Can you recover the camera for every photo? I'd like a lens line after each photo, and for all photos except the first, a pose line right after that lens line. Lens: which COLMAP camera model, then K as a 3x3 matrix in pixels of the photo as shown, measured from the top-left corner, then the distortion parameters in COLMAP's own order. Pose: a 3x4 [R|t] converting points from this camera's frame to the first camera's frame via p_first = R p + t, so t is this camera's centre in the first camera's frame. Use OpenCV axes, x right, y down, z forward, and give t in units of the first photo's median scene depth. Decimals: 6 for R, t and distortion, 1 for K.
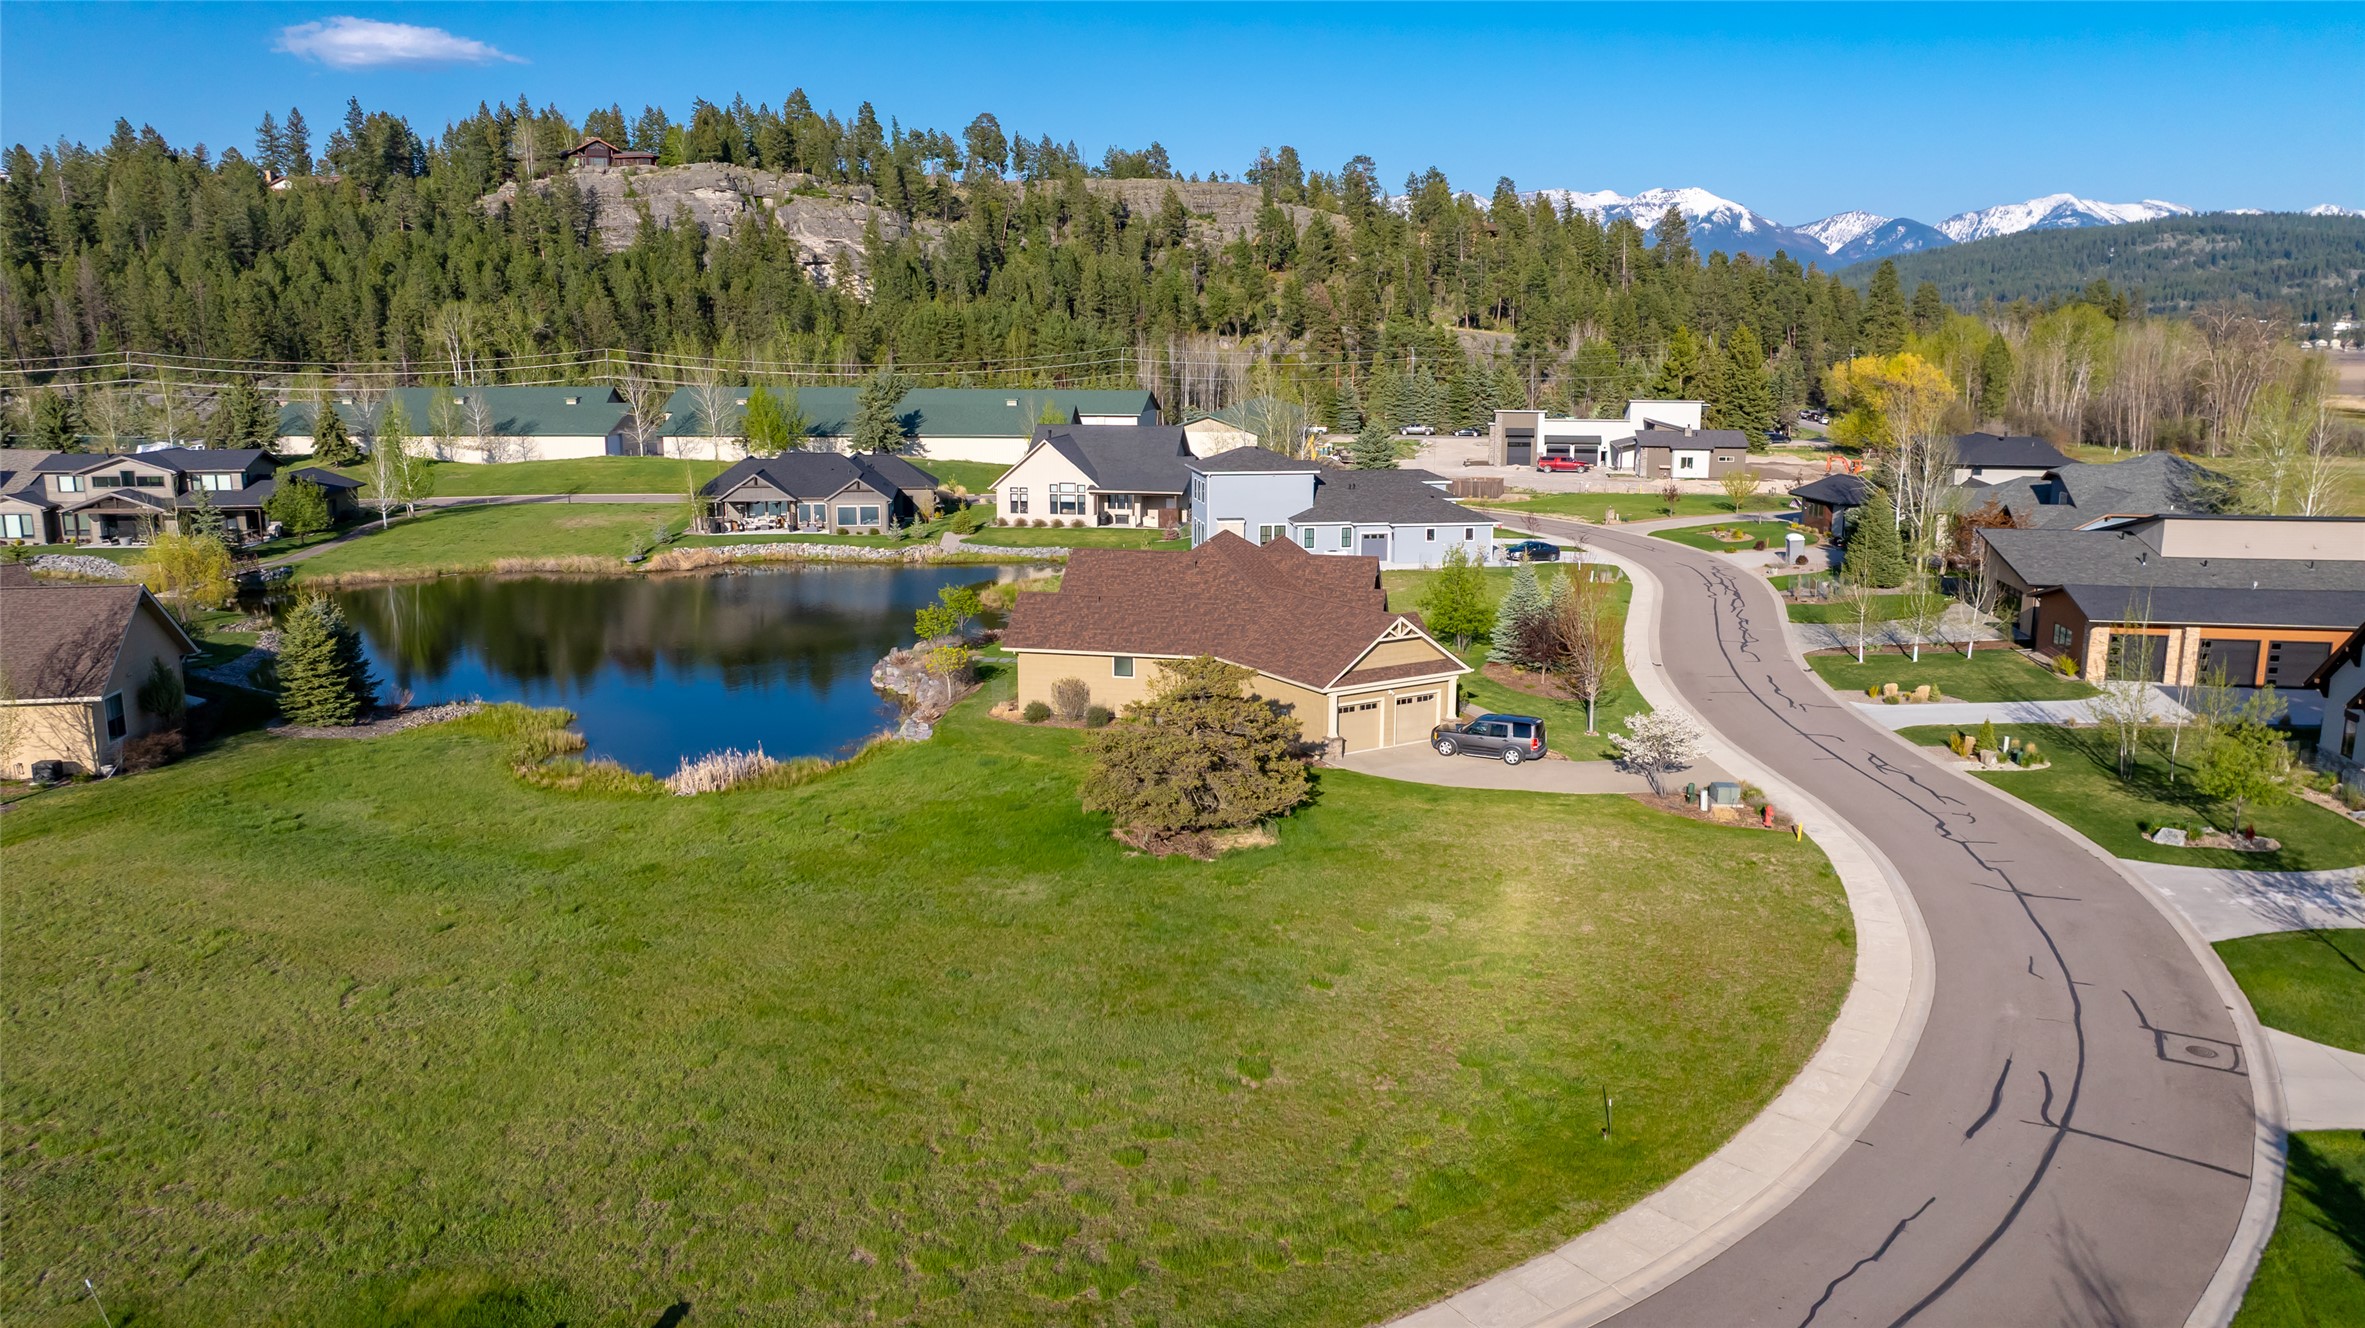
lens RADIAL K [[1660.2, 0, 1189.5], [0, 1660.2, 668.2], [0, 0, 1]] dist [-0.019143, 0.001860]
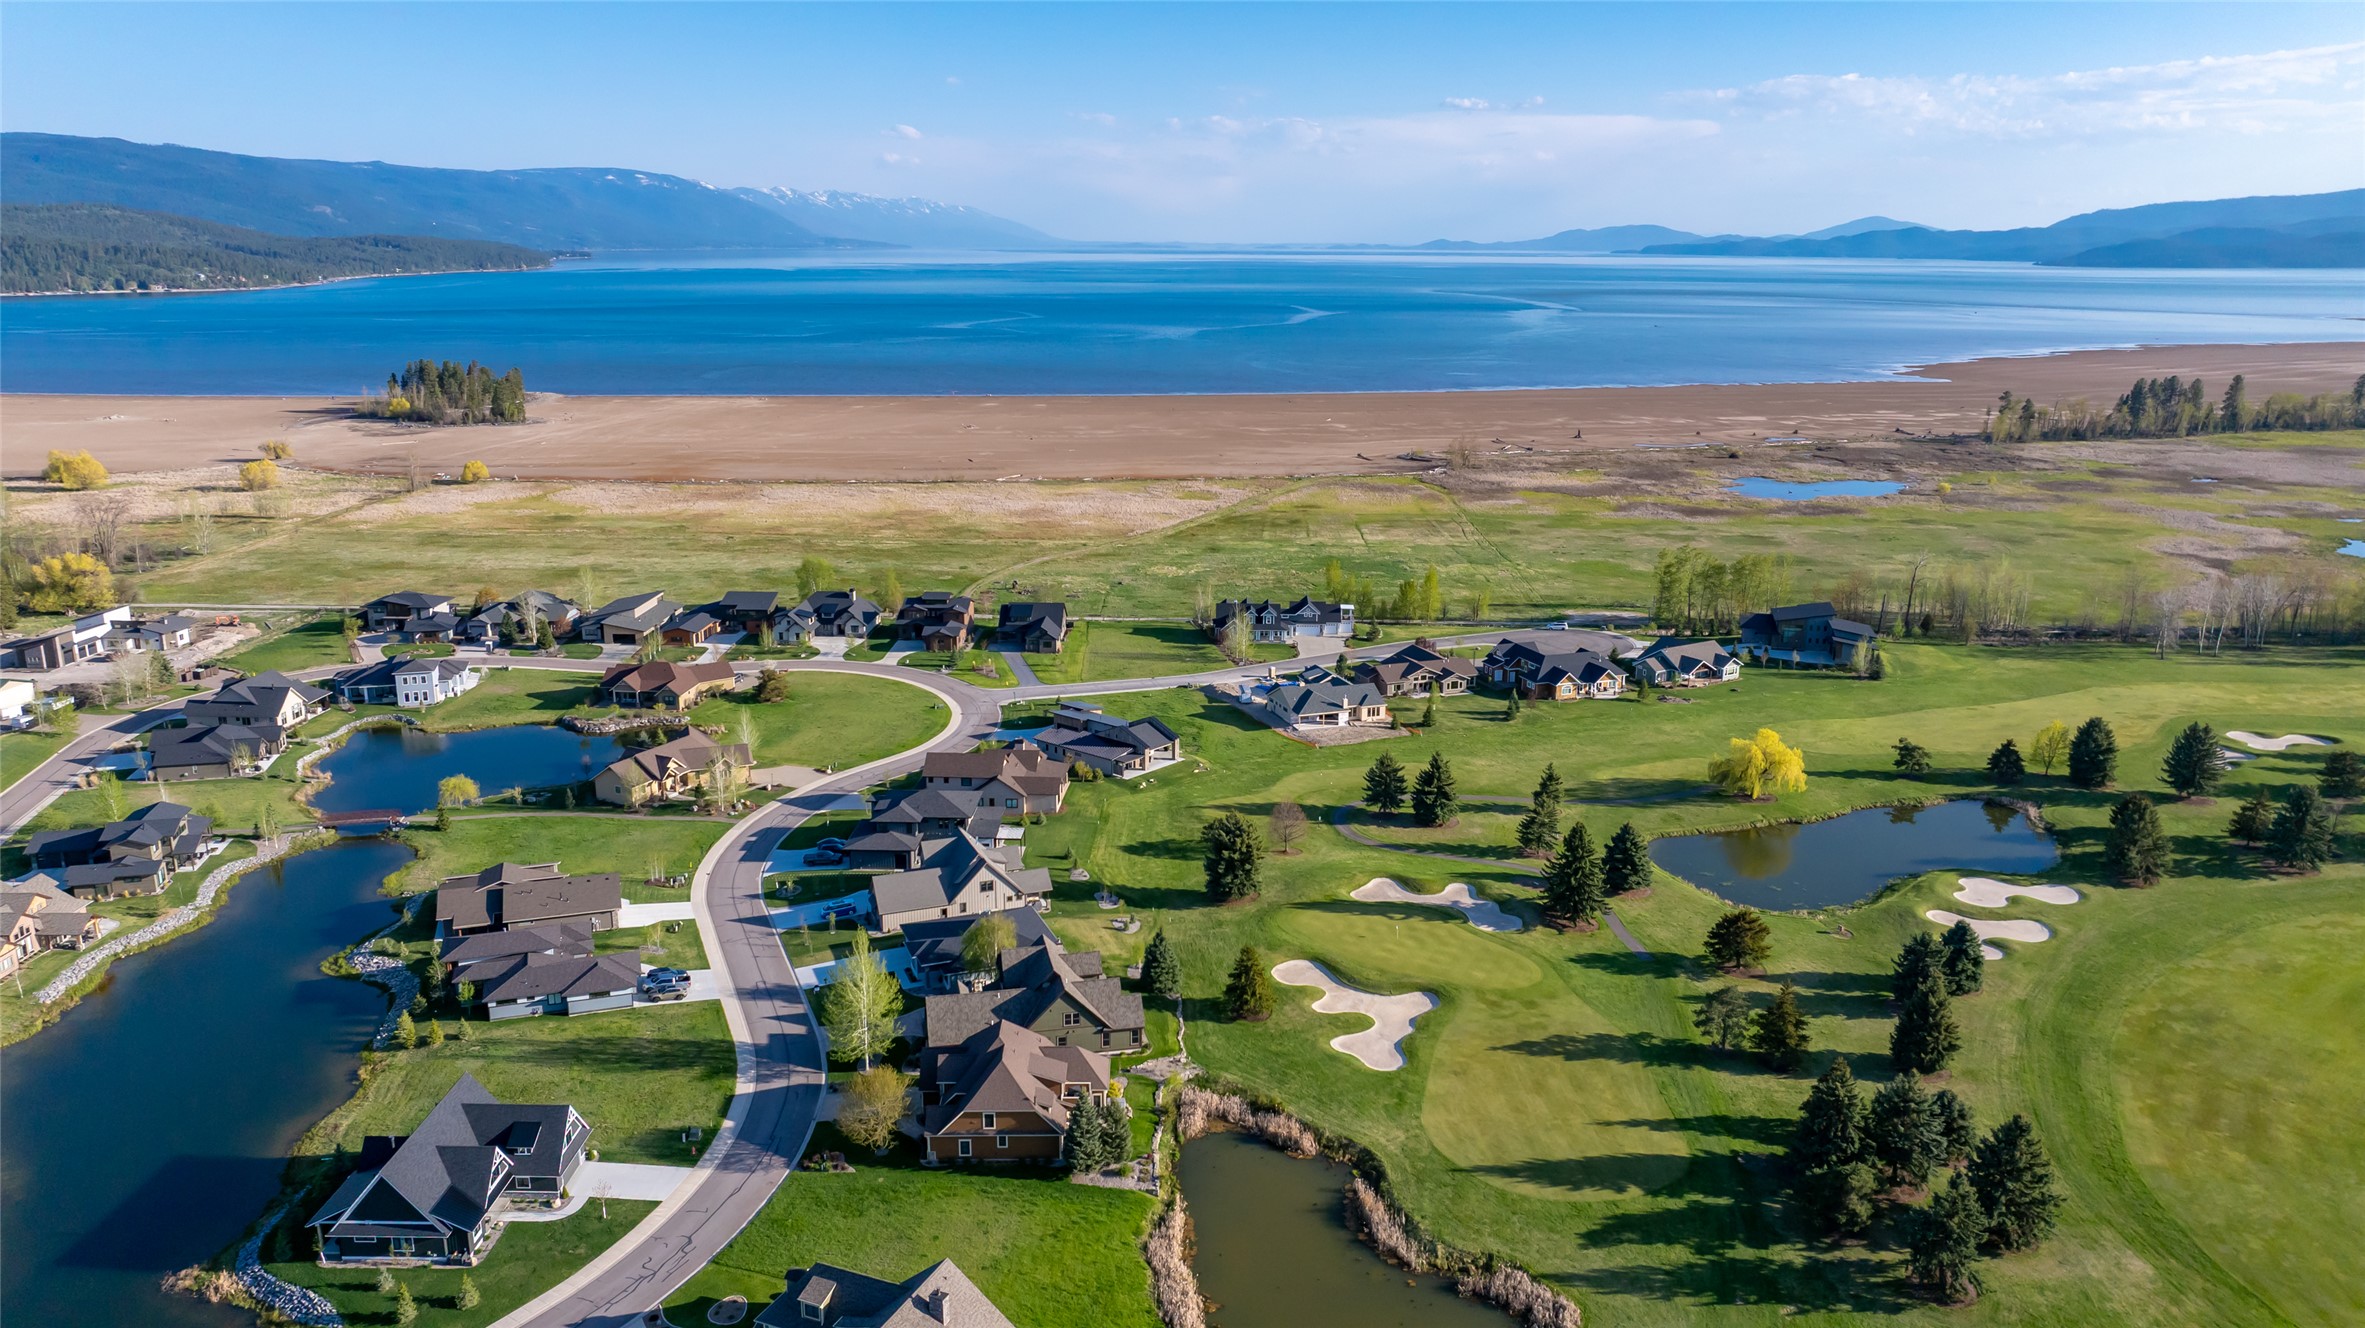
lens RADIAL K [[1663.7, 0, 1190.7], [0, 1663.7, 657.7], [0, 0, 1]] dist [-0.008980, -0.034256]
pose [[-0.129043, -0.244353, 0.961062, -1.099567], [0.191888, 0.944694, 0.265957, -0.249477], [-0.972896, 0.218736, -0.075017, 0.003966]]
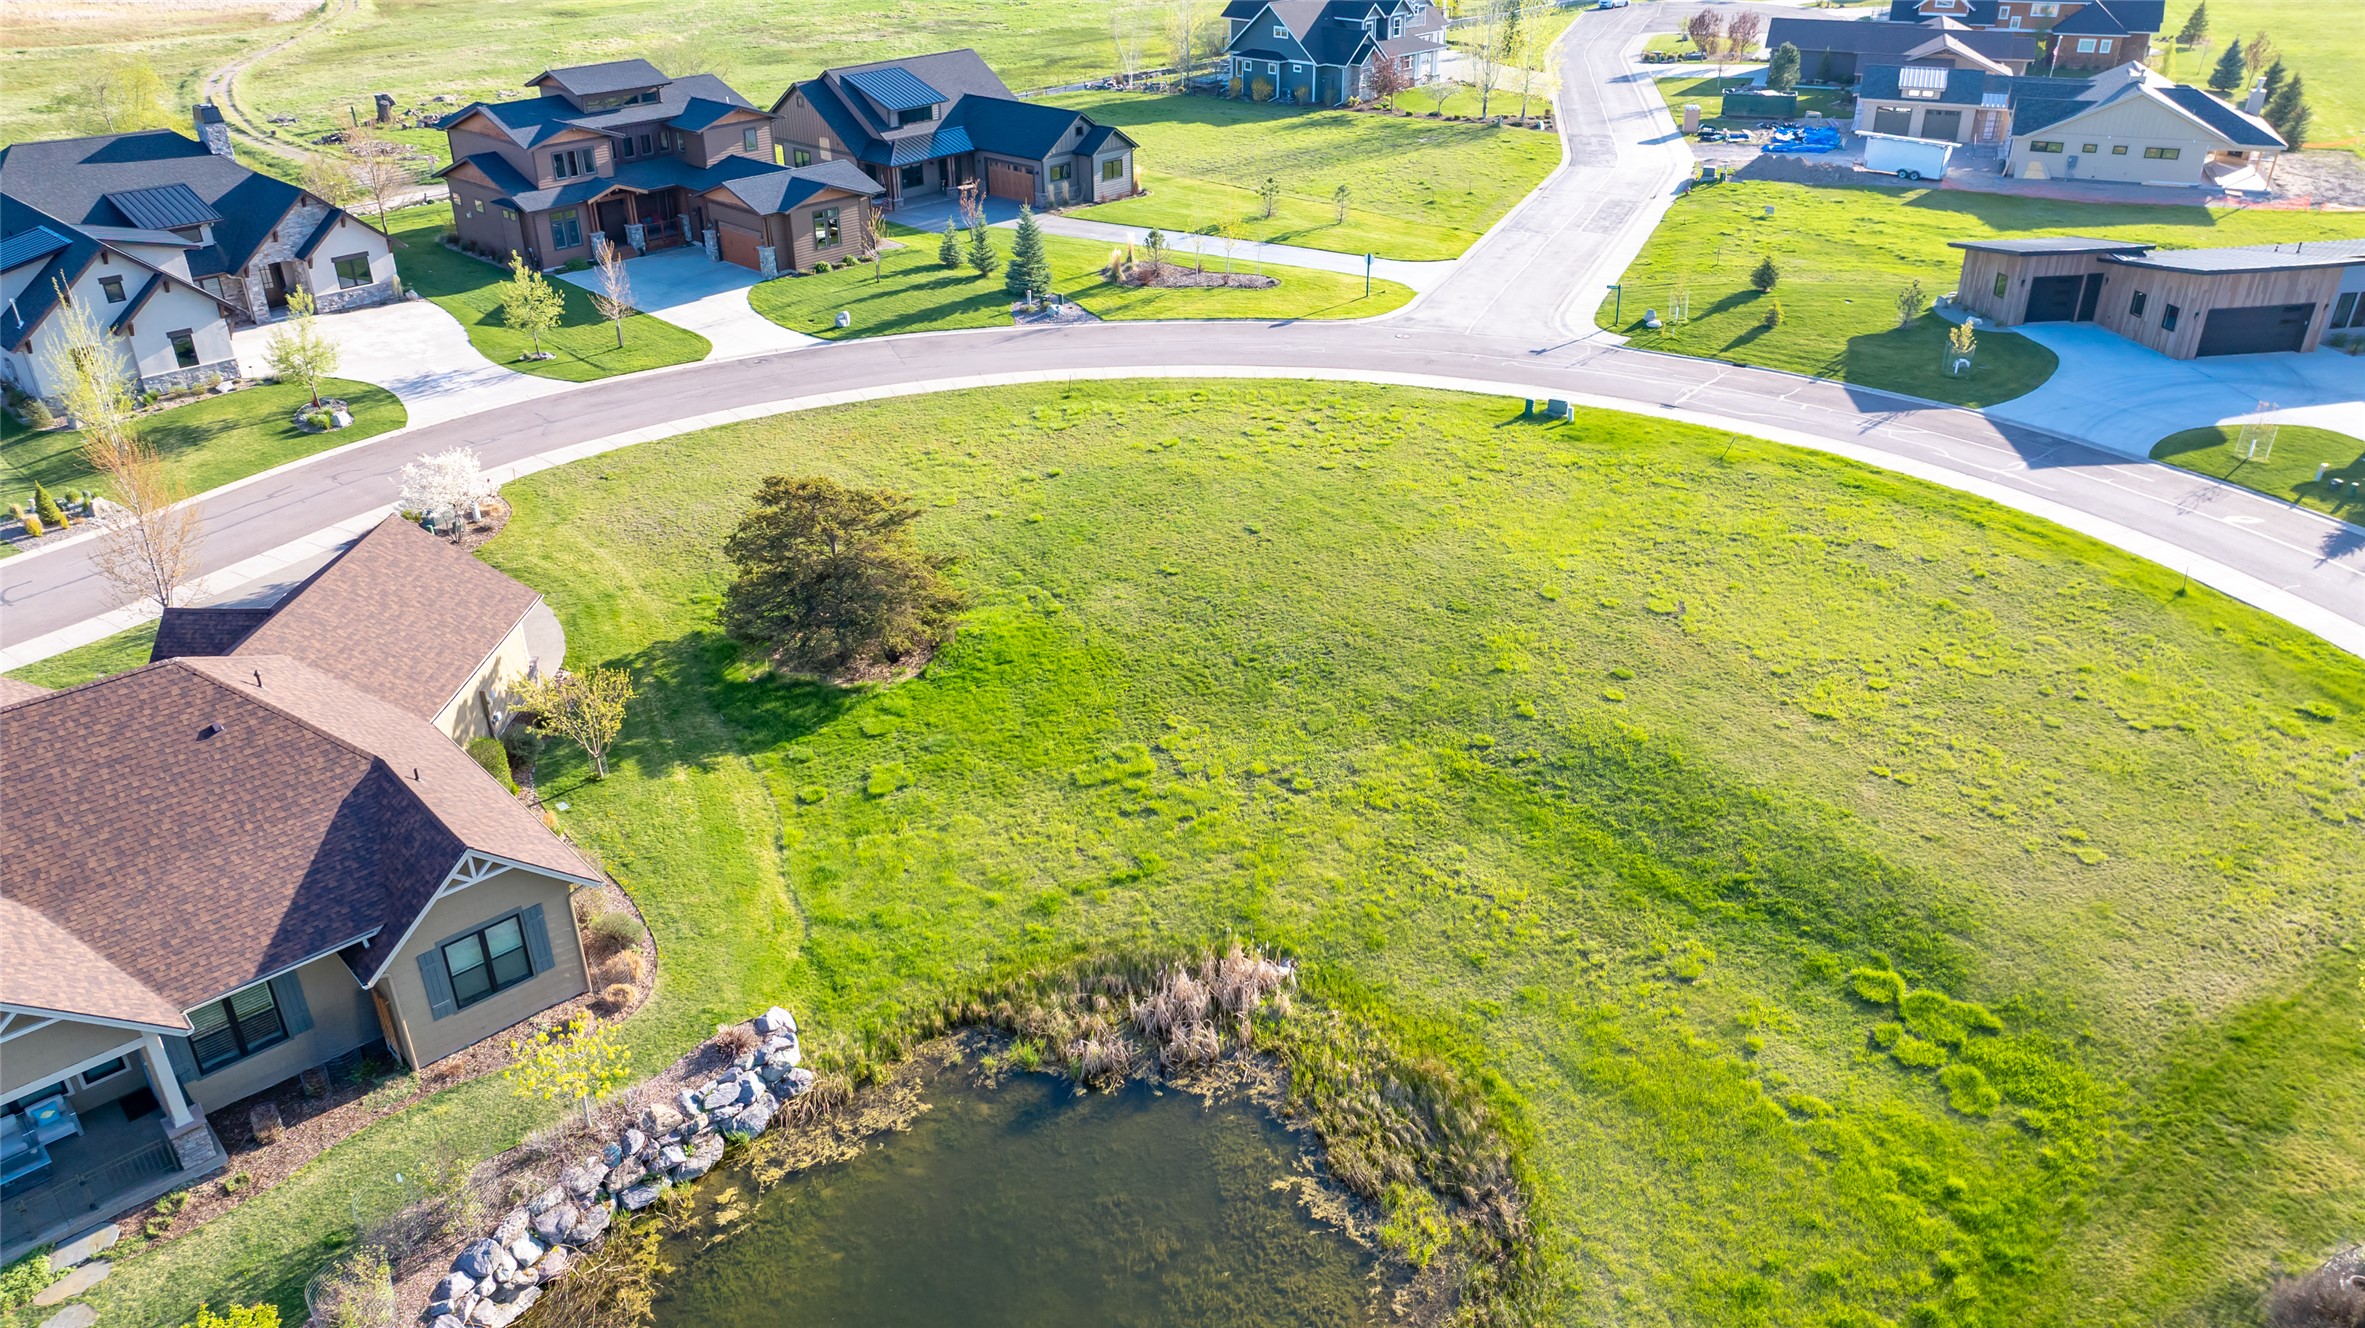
lens RADIAL K [[1665.0, 0, 1189.3], [0, 1665.0, 661.6], [0, 0, 1]] dist [-0.025965, 0.007110]
pose [[-0.824688, -0.258821, 0.502892, -0.124668], [0.122016, 0.786797, 0.605031, -0.085523], [-0.552269, 0.560323, -0.617282, 0.291358]]
